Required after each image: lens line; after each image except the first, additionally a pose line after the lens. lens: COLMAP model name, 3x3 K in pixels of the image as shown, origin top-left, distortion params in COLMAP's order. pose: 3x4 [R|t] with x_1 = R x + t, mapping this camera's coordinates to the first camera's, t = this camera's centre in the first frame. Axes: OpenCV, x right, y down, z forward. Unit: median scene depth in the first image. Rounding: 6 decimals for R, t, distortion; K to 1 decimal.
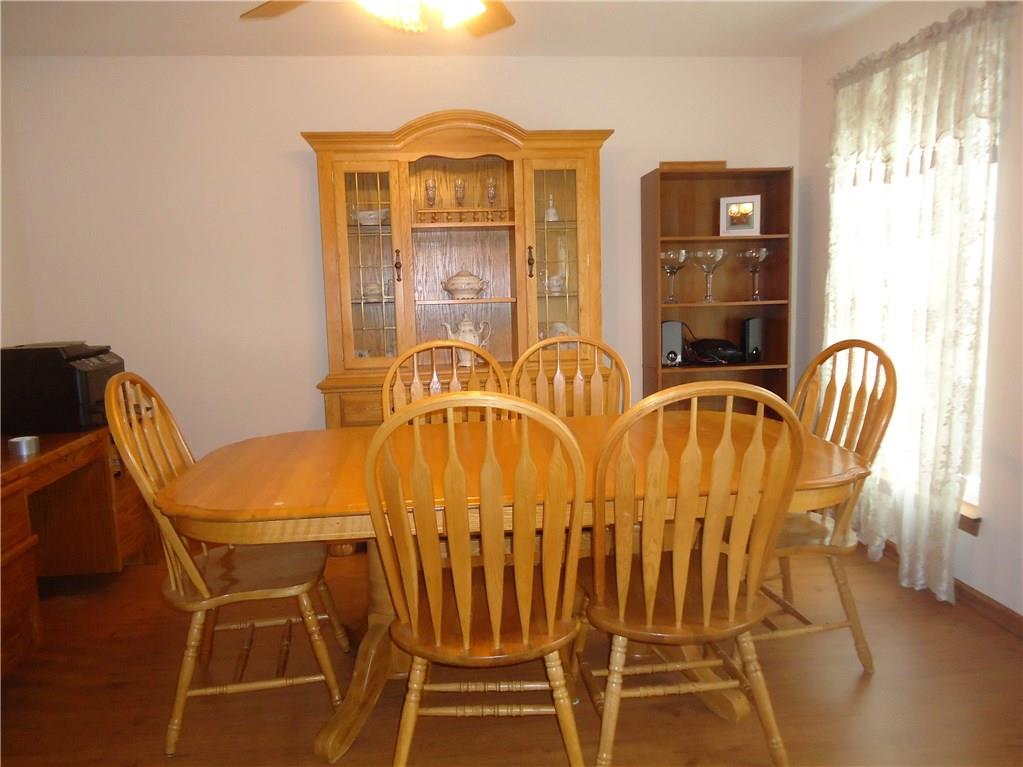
lens RADIAL K [[741.2, 0, 512.9], [0, 741.2, 381.0], [0, 0, 1]] dist [-0.003804, 0.001662]
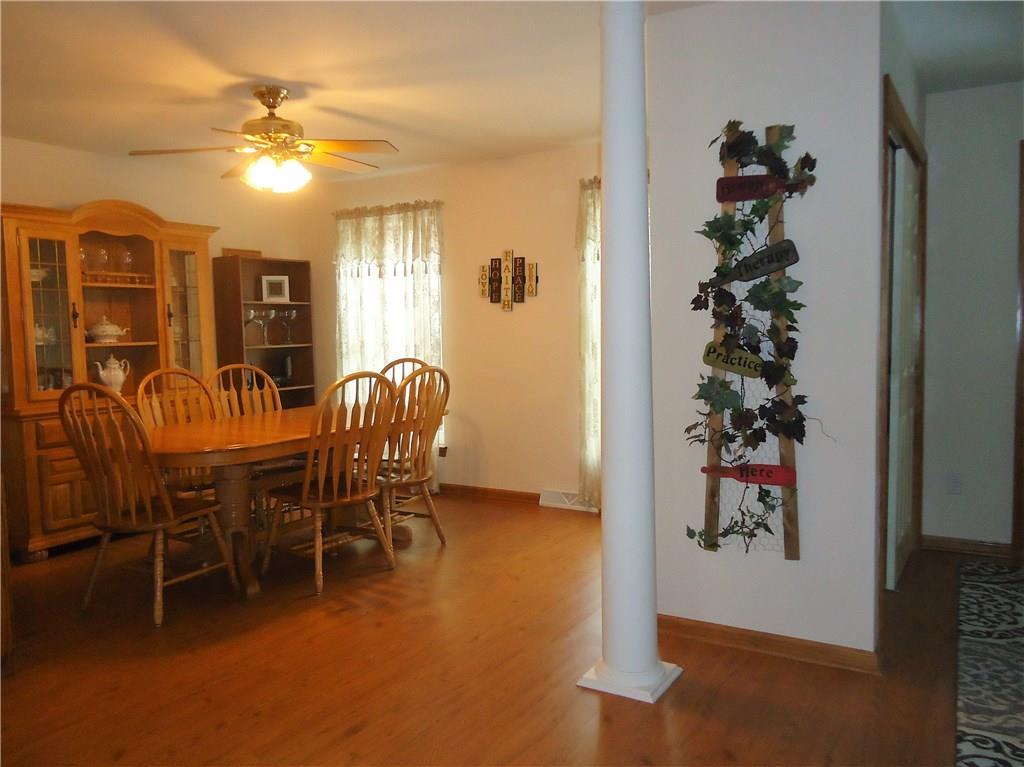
lens RADIAL K [[792.2, 0, 507.1], [0, 792.2, 385.3], [0, 0, 1]] dist [0.000678, 0.005262]
pose [[0.615656, -0.043065, 0.786837, -0.777761], [0.107509, 0.993759, -0.029729, 0.081014], [-0.780647, 0.102895, 0.616444, -0.387379]]
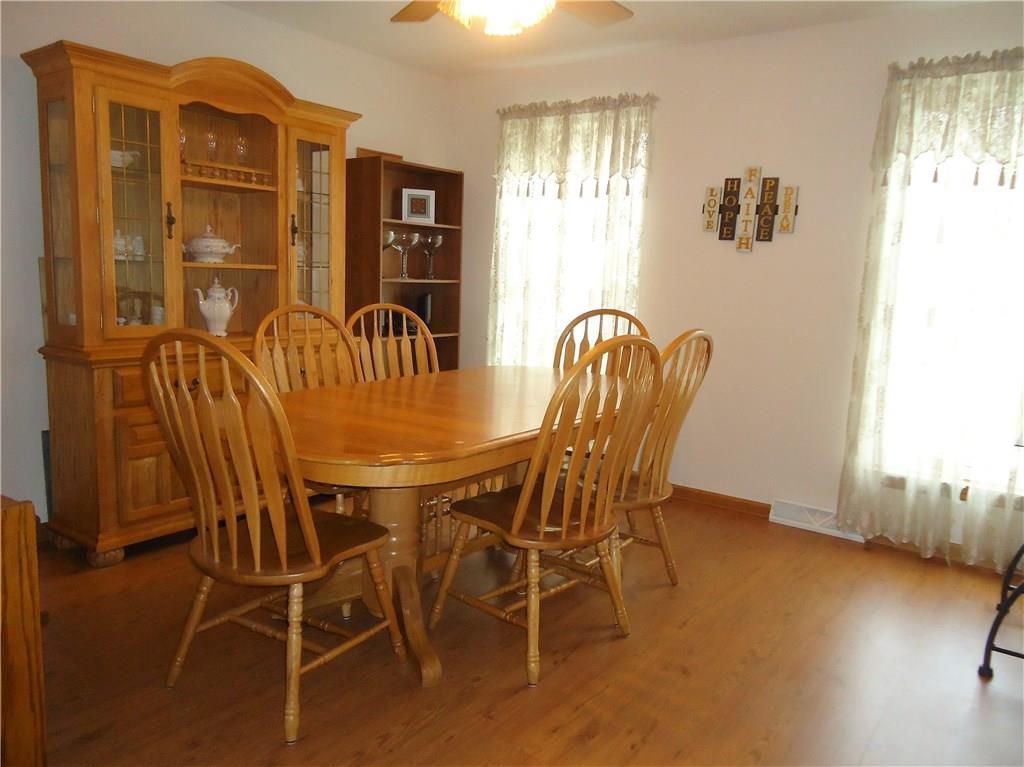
lens RADIAL K [[763.9, 0, 512.5], [0, 763.9, 384.5], [0, 0, 1]] dist [-0.005712, 0.003449]
pose [[0.671828, -0.055600, 0.738617, -0.572952], [0.039169, 0.998450, 0.039532, 0.018915], [-0.739670, 0.002372, 0.672965, 0.091758]]
